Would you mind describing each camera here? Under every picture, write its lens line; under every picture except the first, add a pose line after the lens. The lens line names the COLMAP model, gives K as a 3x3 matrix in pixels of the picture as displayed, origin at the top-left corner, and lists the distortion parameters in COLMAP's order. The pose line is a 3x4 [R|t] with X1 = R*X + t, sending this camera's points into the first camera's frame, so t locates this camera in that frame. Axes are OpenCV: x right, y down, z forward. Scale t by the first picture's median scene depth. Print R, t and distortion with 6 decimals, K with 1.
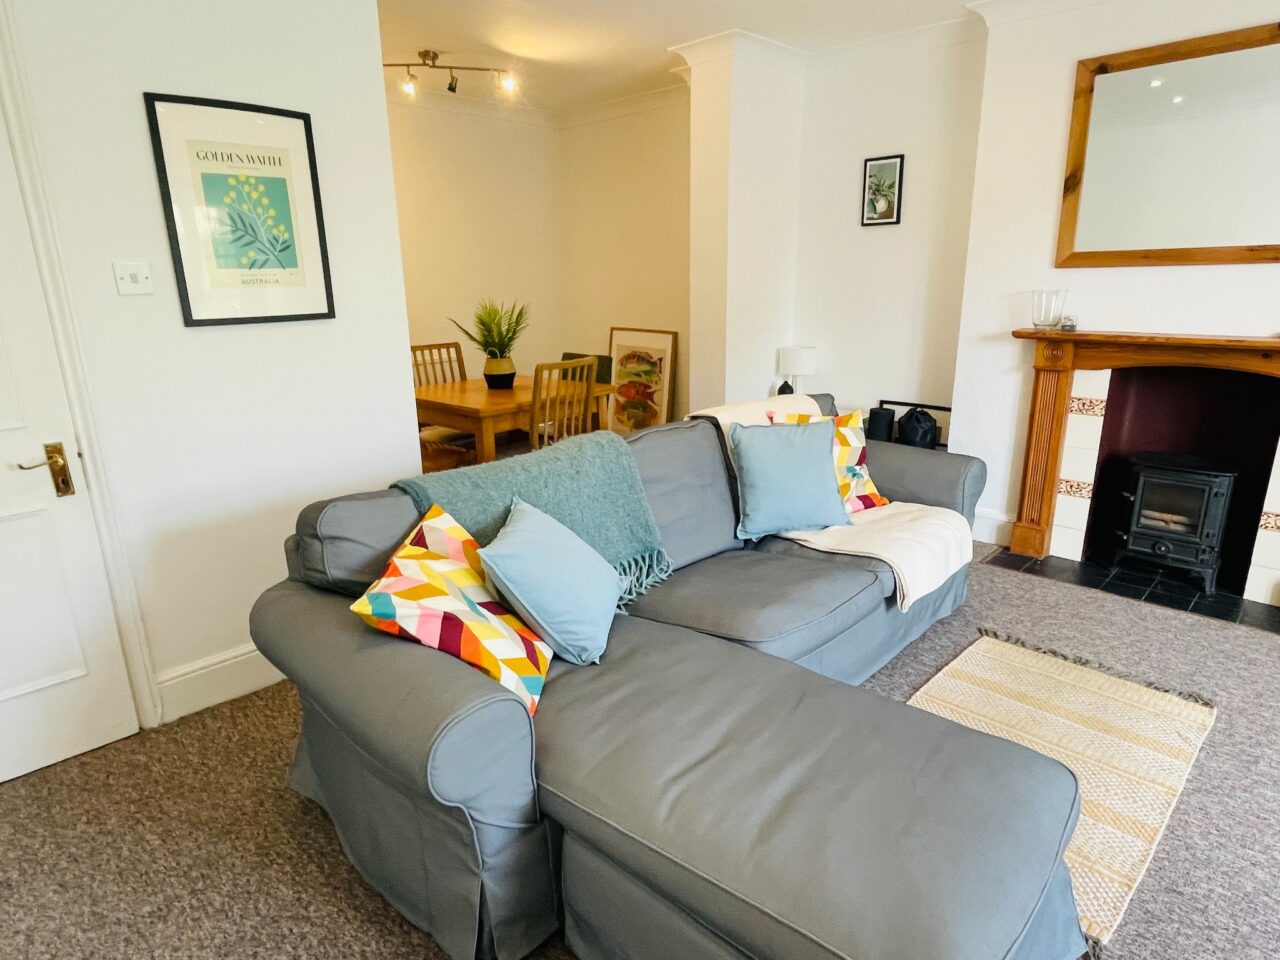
lens RADIAL K [[733.8, 0, 640.0], [0, 733.8, 480.0], [0, 0, 1]] dist [-0.002573, -0.000957]
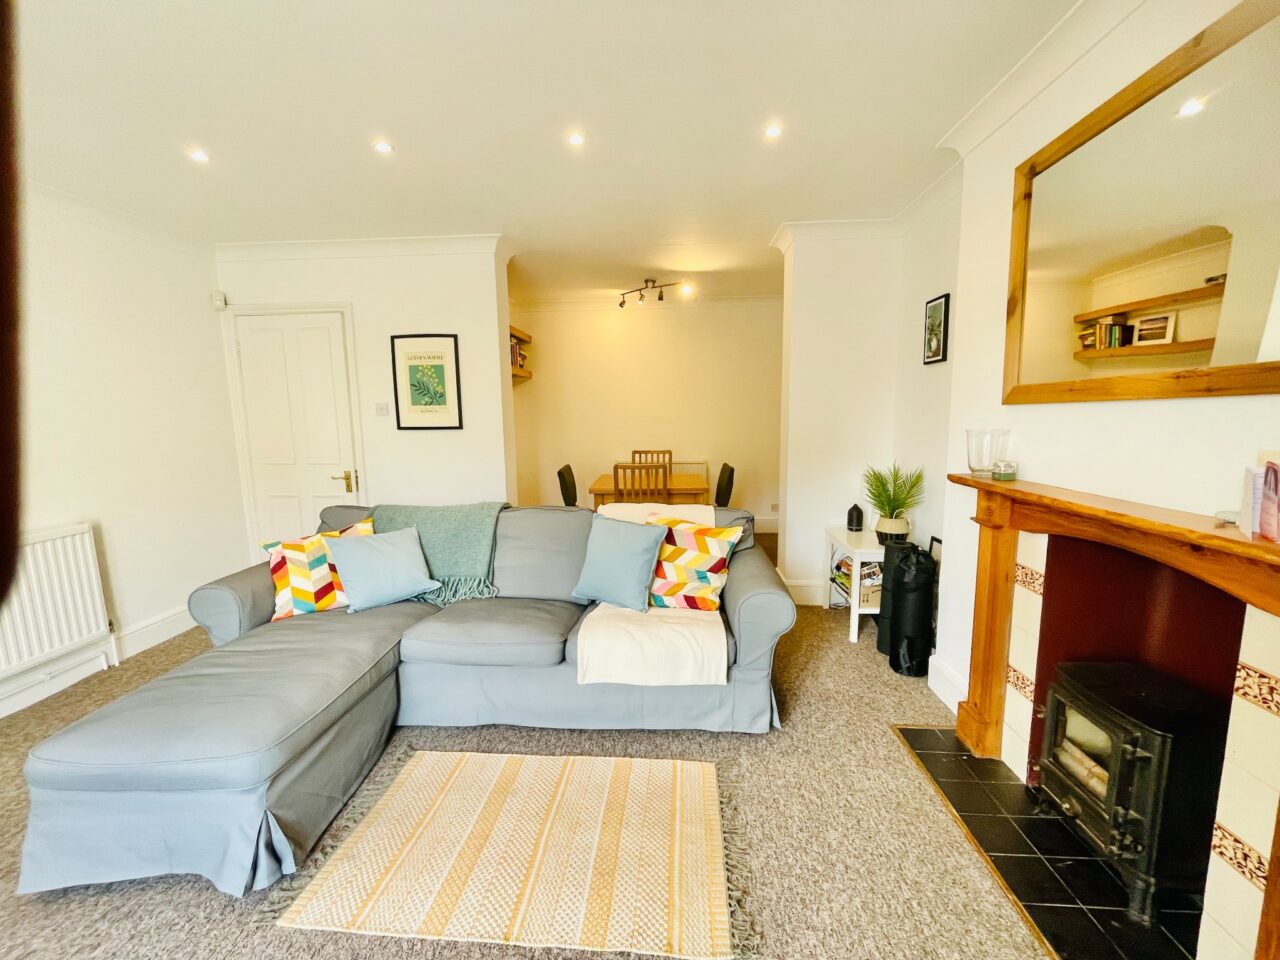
lens RADIAL K [[517.0, 0, 647.0], [0, 517.0, 480.9], [0, 0, 1]] dist [-0.000766, 0.000059]
pose [[0.660888, 0.109514, -0.742452, 1.000585], [-0.206586, 0.977623, -0.039688, -0.130672], [0.721491, 0.179610, 0.668723, 0.442475]]
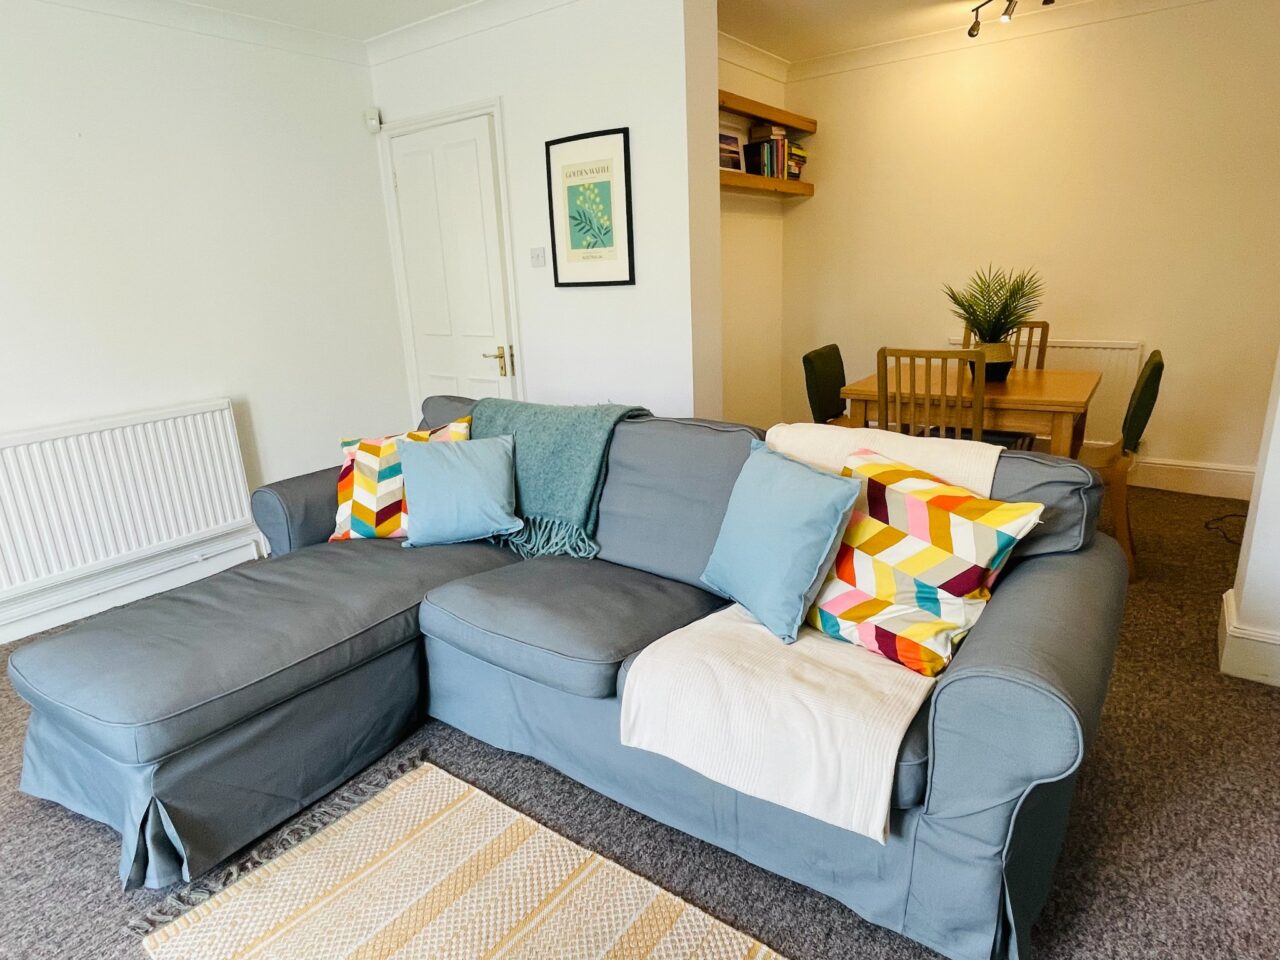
lens RADIAL K [[745.3, 0, 640.5], [0, 745.3, 478.0], [0, 0, 1]] dist [-0.000744, -0.000588]
pose [[0.154167, 0.274605, -0.949118, 0.926185], [-0.232822, 0.943648, 0.235205, -0.212091], [0.960222, 0.184715, 0.209413, 0.804291]]
